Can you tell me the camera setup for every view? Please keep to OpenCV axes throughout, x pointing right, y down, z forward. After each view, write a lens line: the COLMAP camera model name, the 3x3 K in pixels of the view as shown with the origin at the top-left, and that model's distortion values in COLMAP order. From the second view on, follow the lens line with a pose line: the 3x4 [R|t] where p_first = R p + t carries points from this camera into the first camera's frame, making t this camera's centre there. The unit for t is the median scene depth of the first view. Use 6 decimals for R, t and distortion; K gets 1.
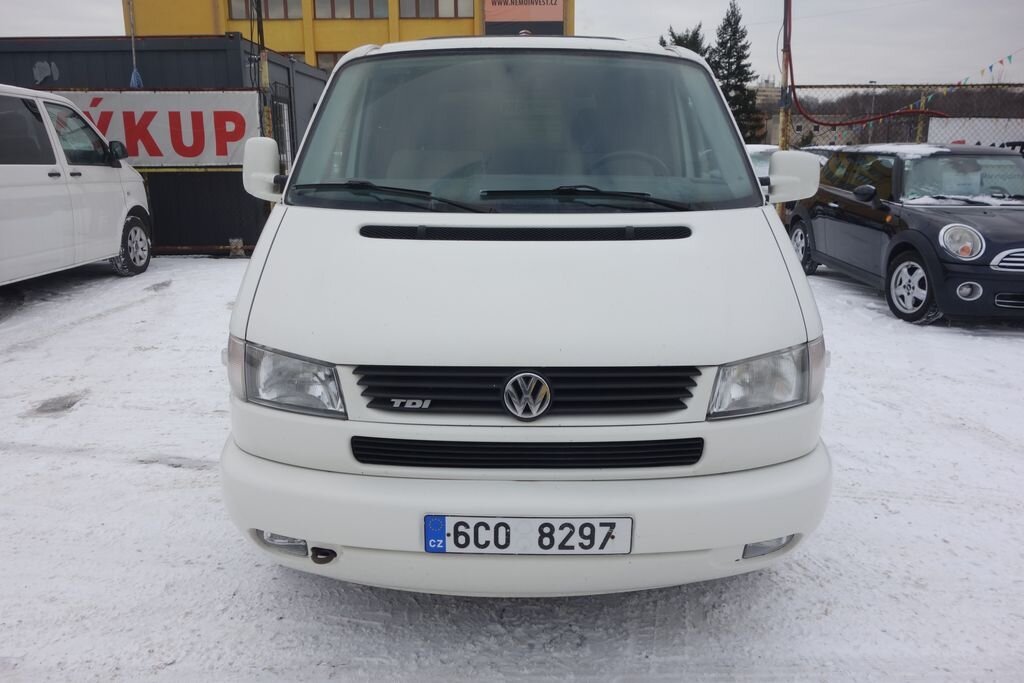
lens RADIAL K [[809.6, 0, 512.0], [0, 809.6, 341.5], [0, 0, 1]] dist [0.006360, -0.008333]
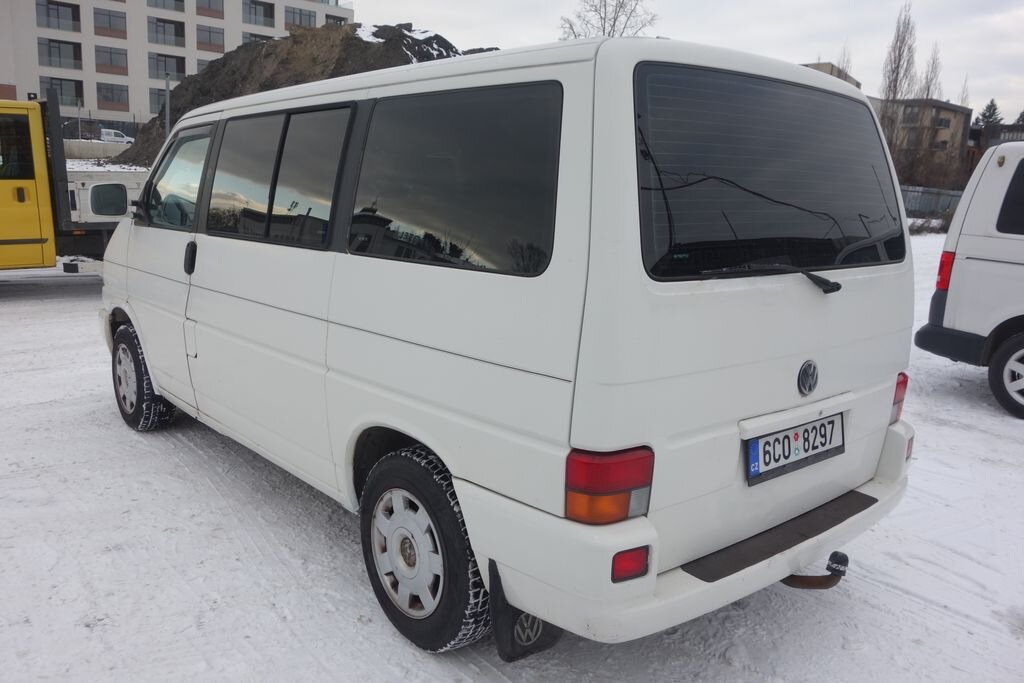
lens RADIAL K [[809.6, 0, 512.0], [0, 809.6, 341.5], [0, 0, 1]] dist [0.006360, -0.008333]
pose [[-0.759041, 0.097487, -0.643703, 1.093455], [-0.195748, 0.908802, 0.368458, -0.934095], [0.620918, 0.405678, -0.670735, 3.629377]]
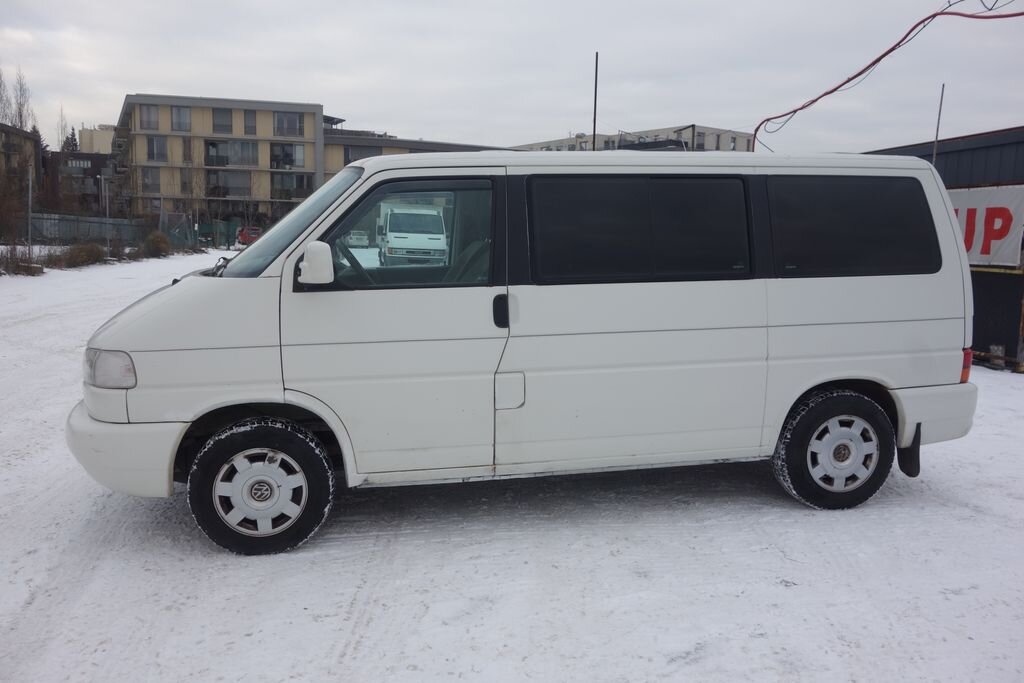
lens RADIAL K [[809.6, 0, 512.0], [0, 809.6, 341.5], [0, 0, 1]] dist [0.006360, -0.008333]
pose [[0.191558, 0.136103, -0.971999, 2.241635], [-0.249126, 0.964647, 0.085976, -0.385469], [0.949338, 0.225680, 0.218692, 1.510448]]
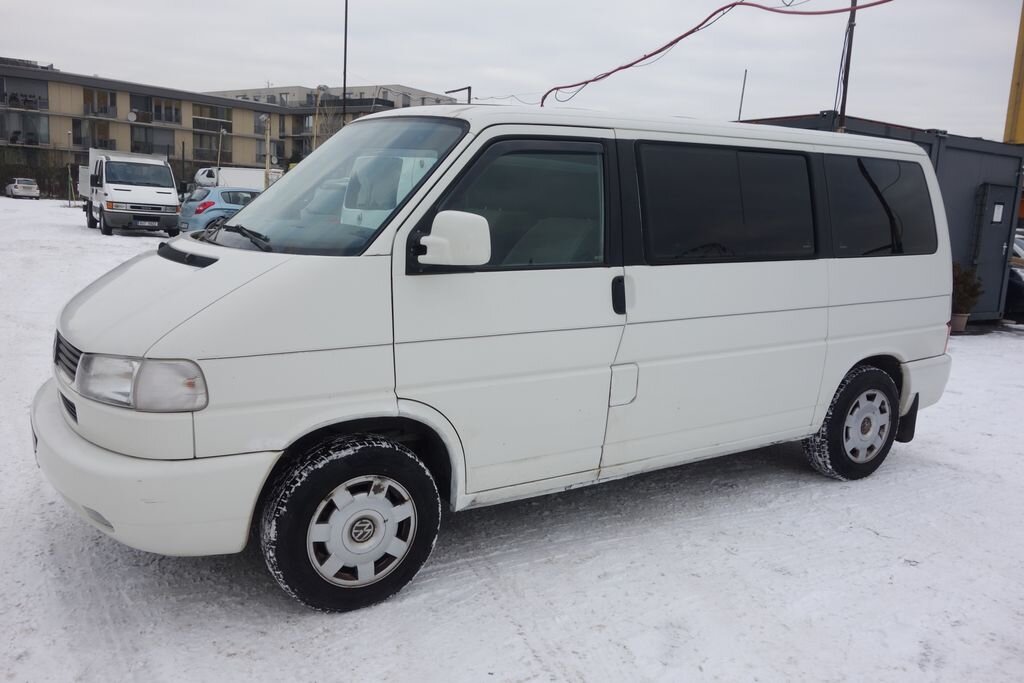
lens RADIAL K [[809.6, 0, 512.0], [0, 809.6, 341.5], [0, 0, 1]] dist [0.006360, -0.008333]
pose [[0.531106, 0.171688, -0.829729, 1.685583], [-0.250661, 0.967261, 0.039699, -0.210051], [0.809380, 0.186896, 0.556753, 0.822773]]
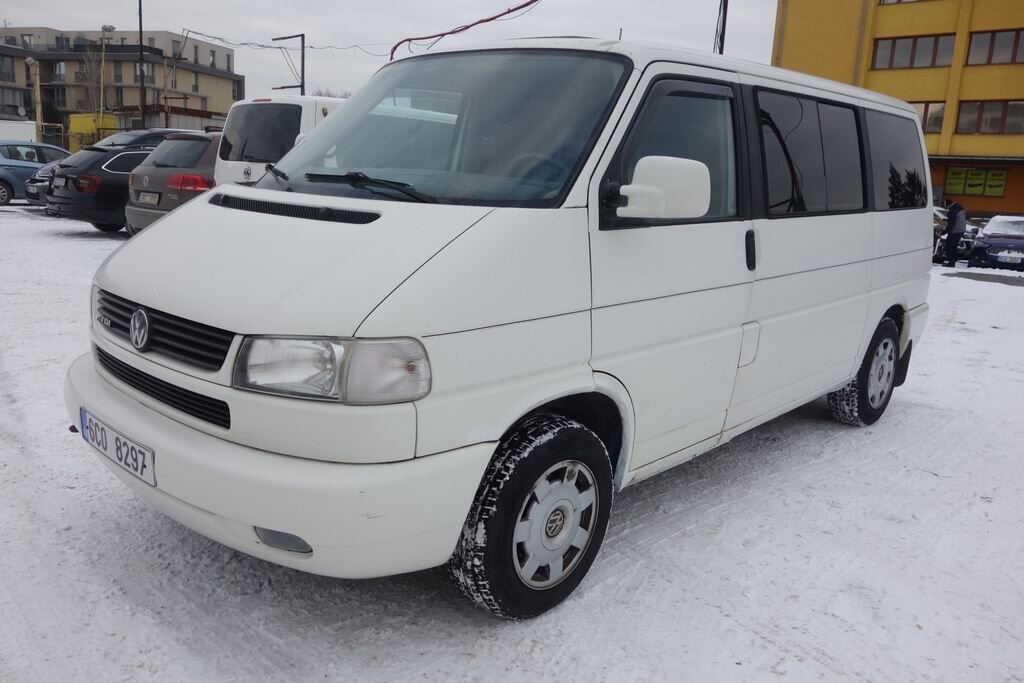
lens RADIAL K [[809.6, 0, 512.0], [0, 809.6, 341.5], [0, 0, 1]] dist [0.006360, -0.008333]
pose [[0.730682, 0.179668, -0.658652, 1.157696], [-0.218577, 0.975534, 0.023627, -0.058776], [0.646783, 0.126702, 0.752076, 0.455800]]
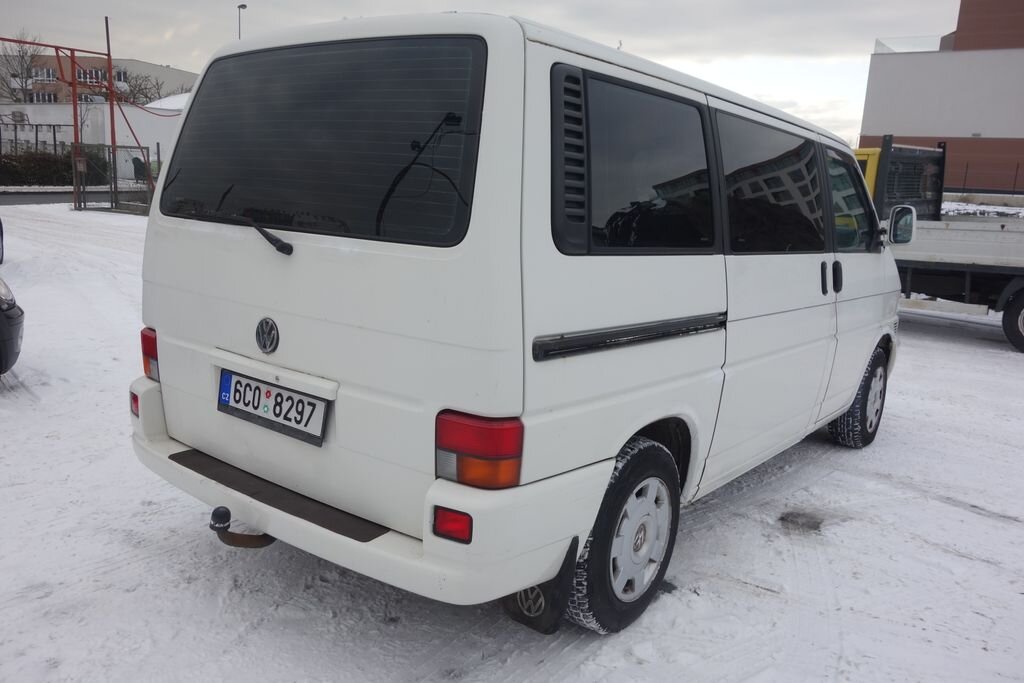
lens RADIAL K [[809.6, 0, 512.0], [0, 809.6, 341.5], [0, 0, 1]] dist [0.006360, -0.008333]
pose [[-0.793647, -0.155246, 0.588237, -0.946994], [0.093485, 0.924290, 0.370066, -0.925165], [-0.601153, 0.348693, -0.719047, 3.746716]]
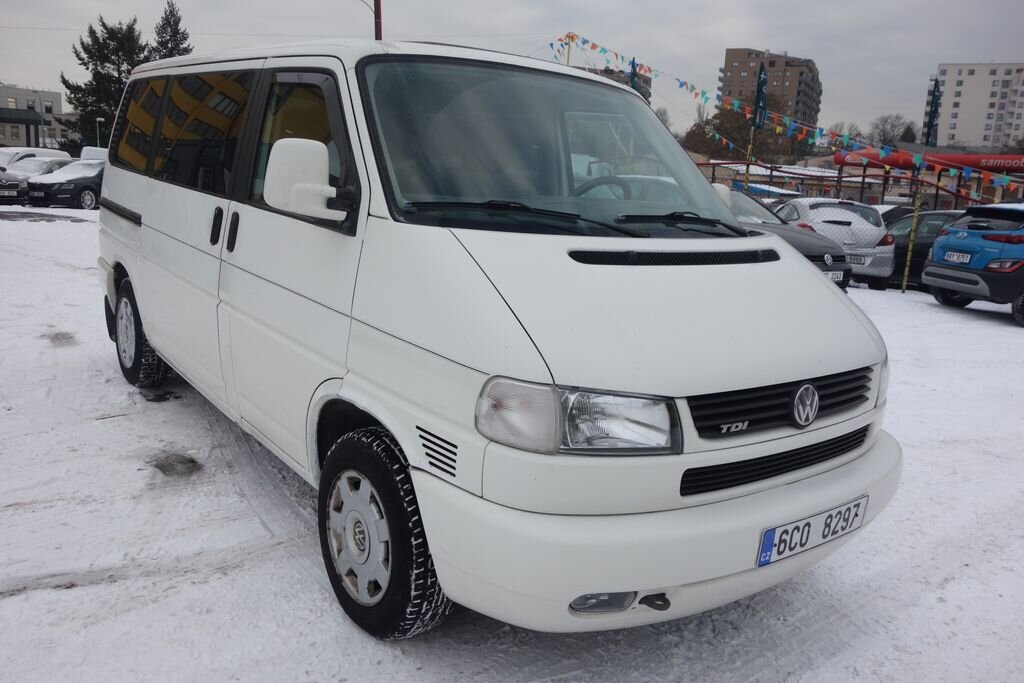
lens RADIAL K [[809.6, 0, 512.0], [0, 809.6, 341.5], [0, 0, 1]] dist [0.006360, -0.008333]
pose [[0.787095, -0.076484, 0.612071, -0.946486], [0.082693, 0.996409, 0.018171, -0.071372], [-0.611263, 0.036312, 0.790594, 0.354657]]
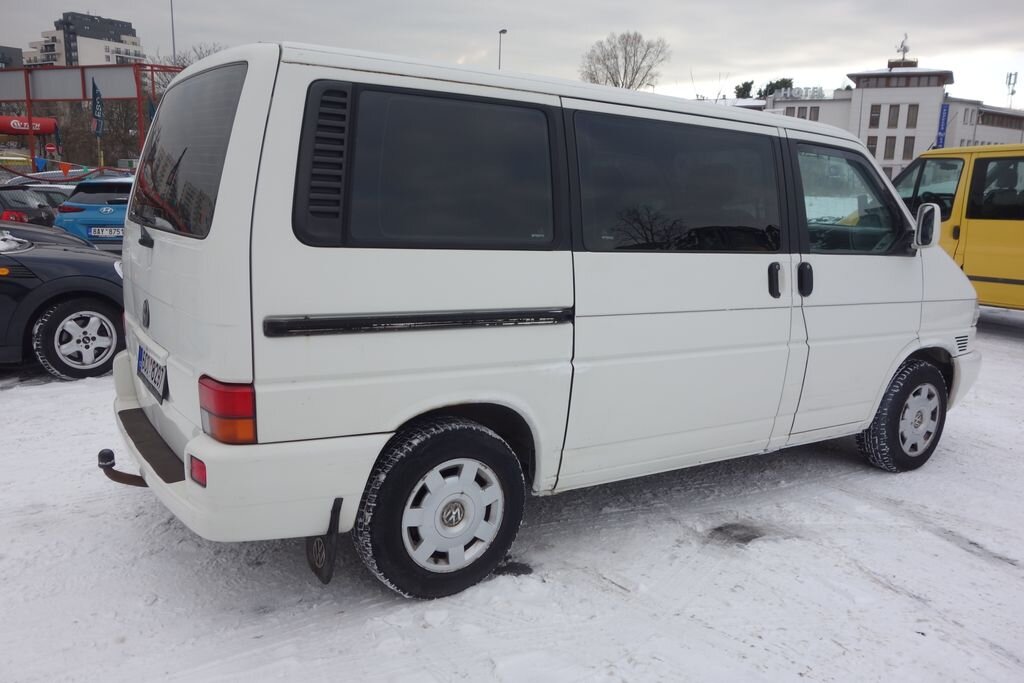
lens RADIAL K [[811.1, 0, 517.5], [0, 811.1, 341.0], [0, 0, 1]] dist [0.009327, 0.001095]
pose [[-0.560948, -0.172506, 0.809678, -1.527081], [0.166240, 0.934653, 0.314305, -0.832076], [-0.810988, 0.310910, -0.495615, 3.311563]]
